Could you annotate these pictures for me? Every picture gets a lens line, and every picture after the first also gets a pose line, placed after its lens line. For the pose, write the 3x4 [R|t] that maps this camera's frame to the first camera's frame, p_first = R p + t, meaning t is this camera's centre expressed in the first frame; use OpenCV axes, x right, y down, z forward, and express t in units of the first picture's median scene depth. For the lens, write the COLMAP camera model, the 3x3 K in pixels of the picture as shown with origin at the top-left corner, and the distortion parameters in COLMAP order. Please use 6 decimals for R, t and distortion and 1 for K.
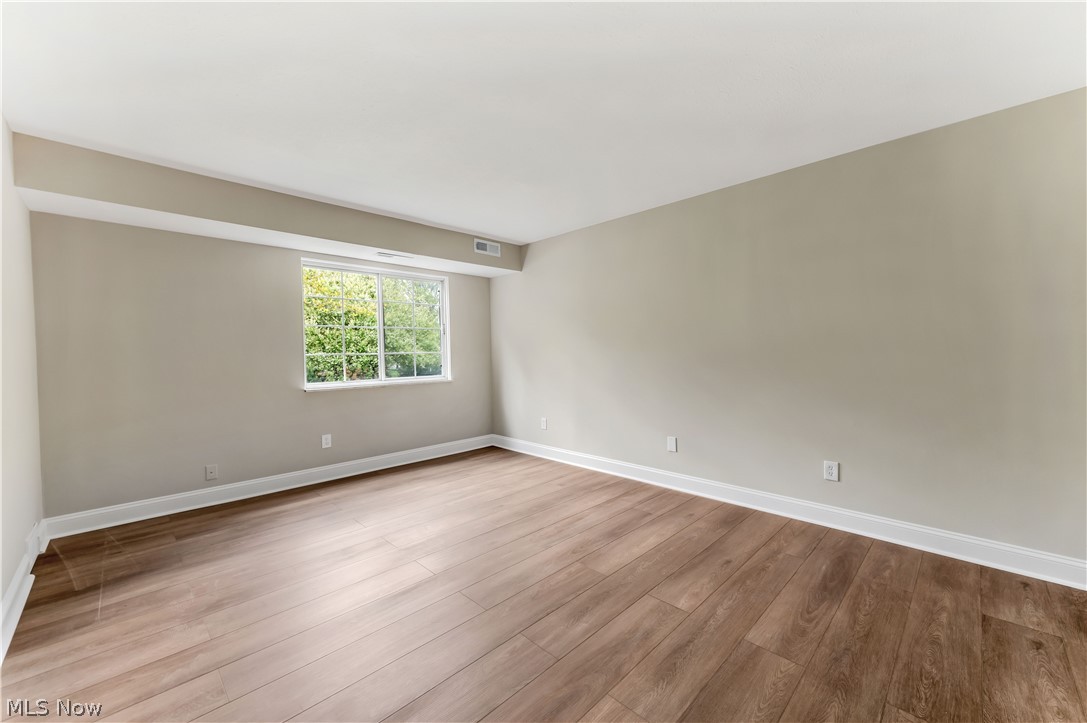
lens RADIAL K [[435.5, 0, 559.8], [0, 435.5, 359.9], [0, 0, 1]] dist [0.011430, -0.000553]
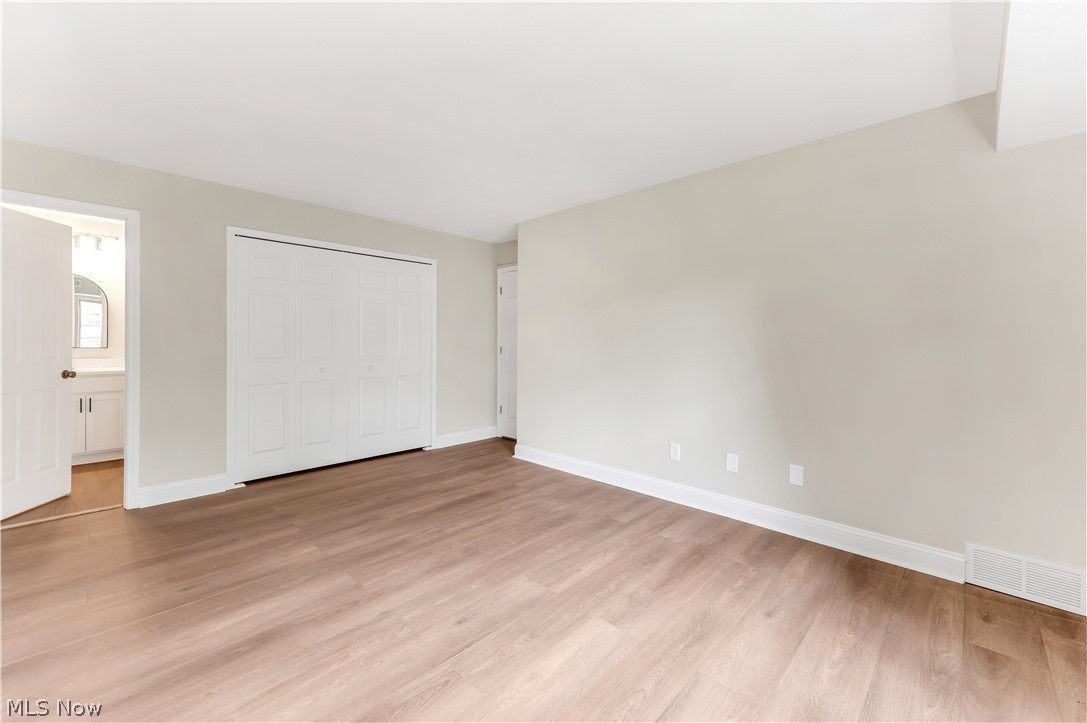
lens RADIAL K [[436.4, 0, 550.7], [0, 436.4, 366.9], [0, 0, 1]] dist [0.016712, -0.003151]
pose [[-0.999890, 0.008783, -0.011951, -0.283556], [0.007821, 0.996900, 0.078294, -0.030716], [0.012601, 0.078192, -0.996859, 1.621580]]
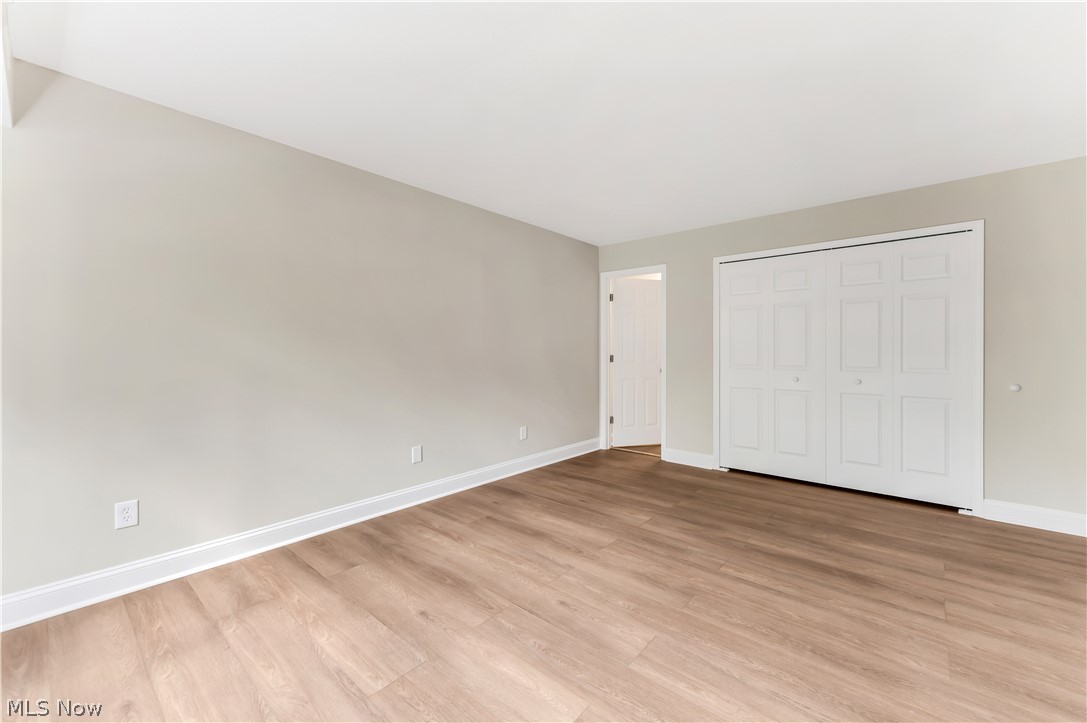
lens RADIAL K [[435.5, 0, 559.8], [0, 435.5, 359.9], [0, 0, 1]] dist [0.011430, -0.000553]
pose [[-0.078616, -0.011215, 0.996842, -0.879588], [0.021372, 0.999688, 0.012932, -0.008911], [-0.996676, 0.022322, -0.078352, 1.032564]]
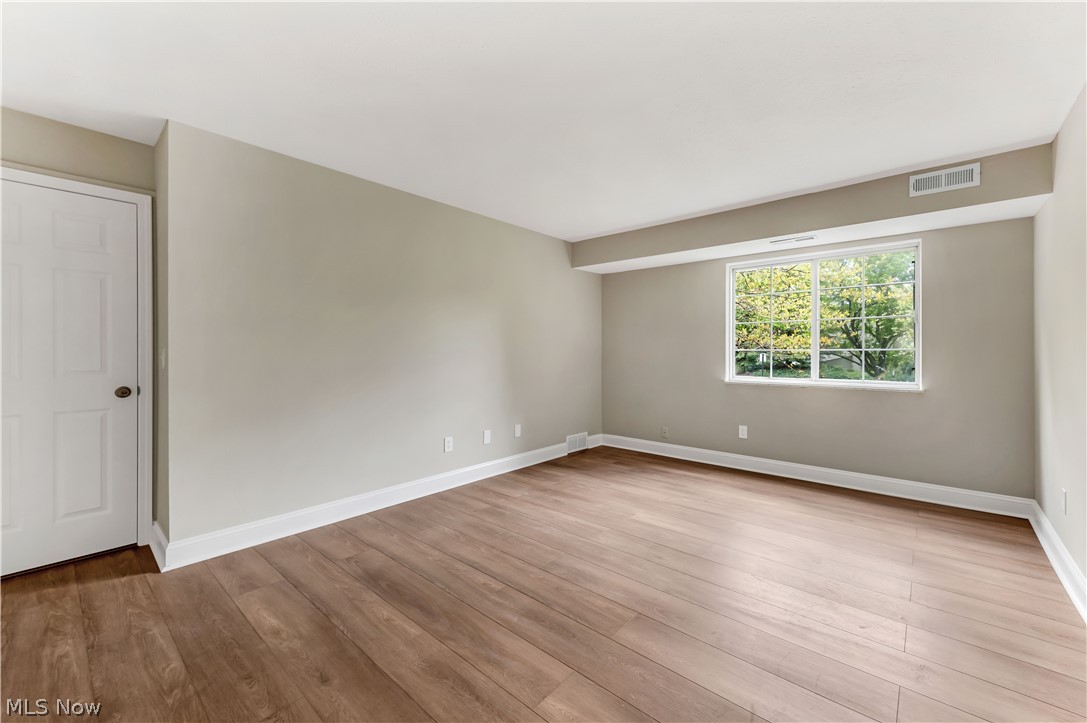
lens RADIAL K [[431.6, 0, 546.8], [0, 431.6, 357.0], [0, 0, 1]] dist [0.011598, -0.000099]
pose [[0.042552, 0.030679, -0.998623, 0.719990], [-0.022113, 0.999312, 0.029758, -0.024881], [0.998850, 0.020816, 0.043201, 0.698579]]
